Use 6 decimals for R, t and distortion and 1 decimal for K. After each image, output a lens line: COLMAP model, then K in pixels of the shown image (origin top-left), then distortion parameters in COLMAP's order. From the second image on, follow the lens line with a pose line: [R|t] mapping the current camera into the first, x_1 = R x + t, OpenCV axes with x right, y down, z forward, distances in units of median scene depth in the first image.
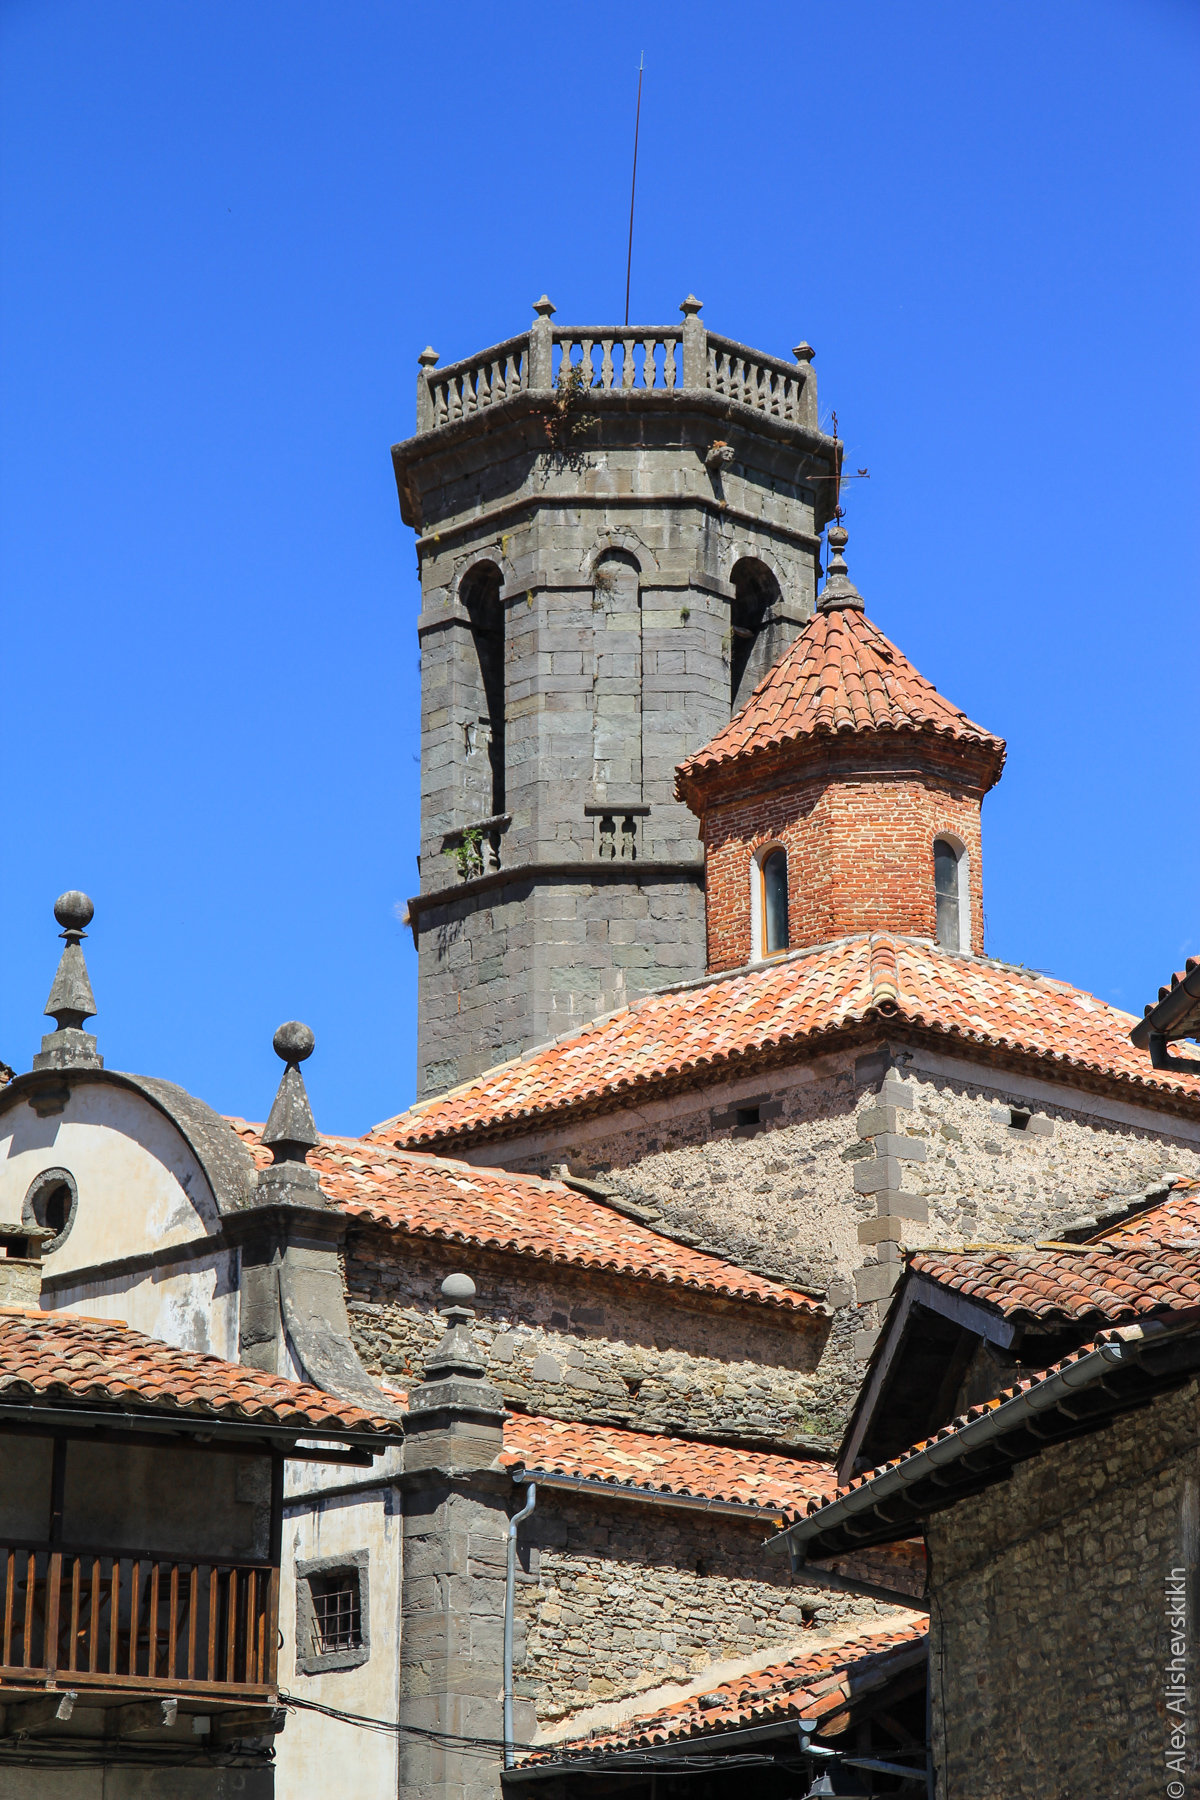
lens RADIAL K [[3814.7, 0, 600.0], [0, 3814.7, 900.0], [0, 0, 1]] dist [0.189407, 0.047004]
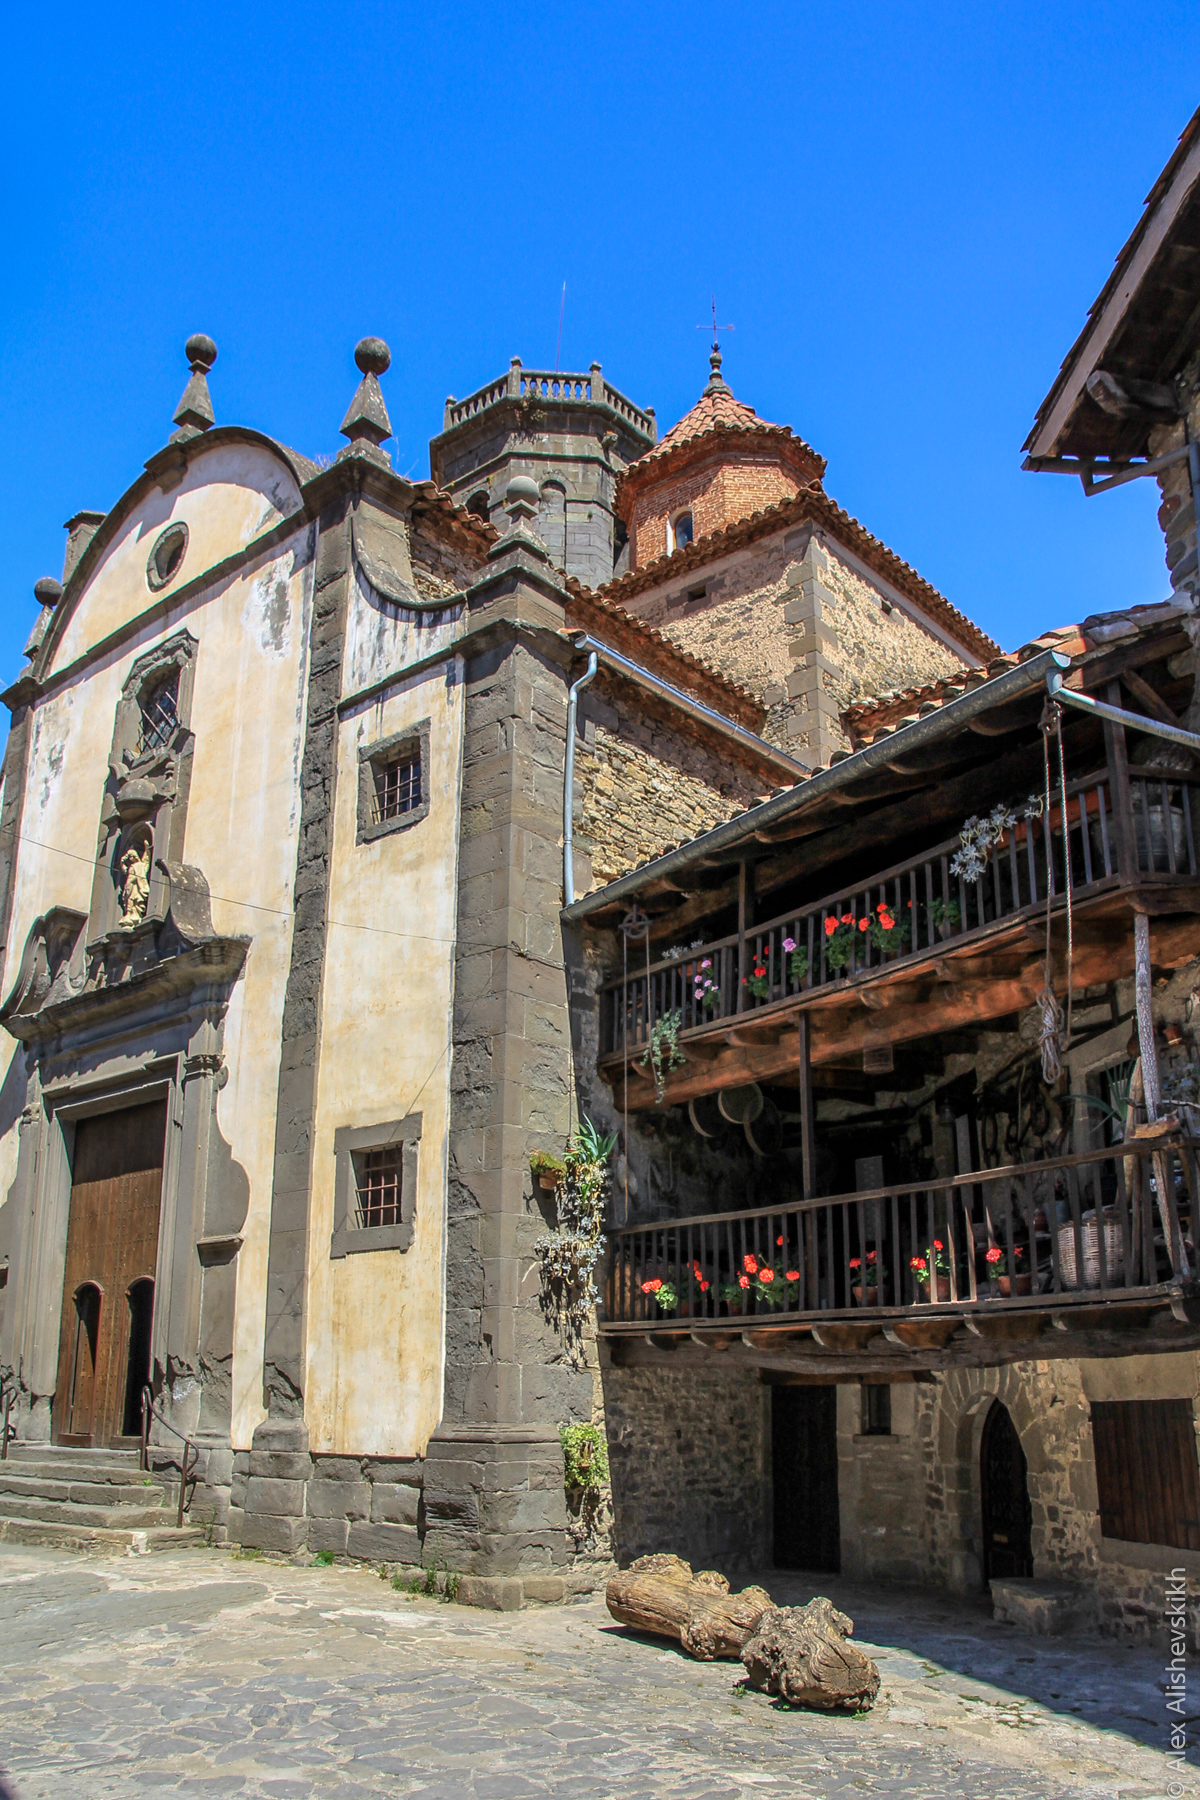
lens RADIAL K [[1566.6, 0, 654.2], [0, 1566.6, 901.1], [0, 0, 1]] dist [-0.074862, 0.003460]
pose [[0.993888, 0.034437, 0.104881, -0.035449], [-0.036845, 0.999098, 0.021105, 0.171851], [-0.104060, -0.024840, 0.994261, 0.475371]]
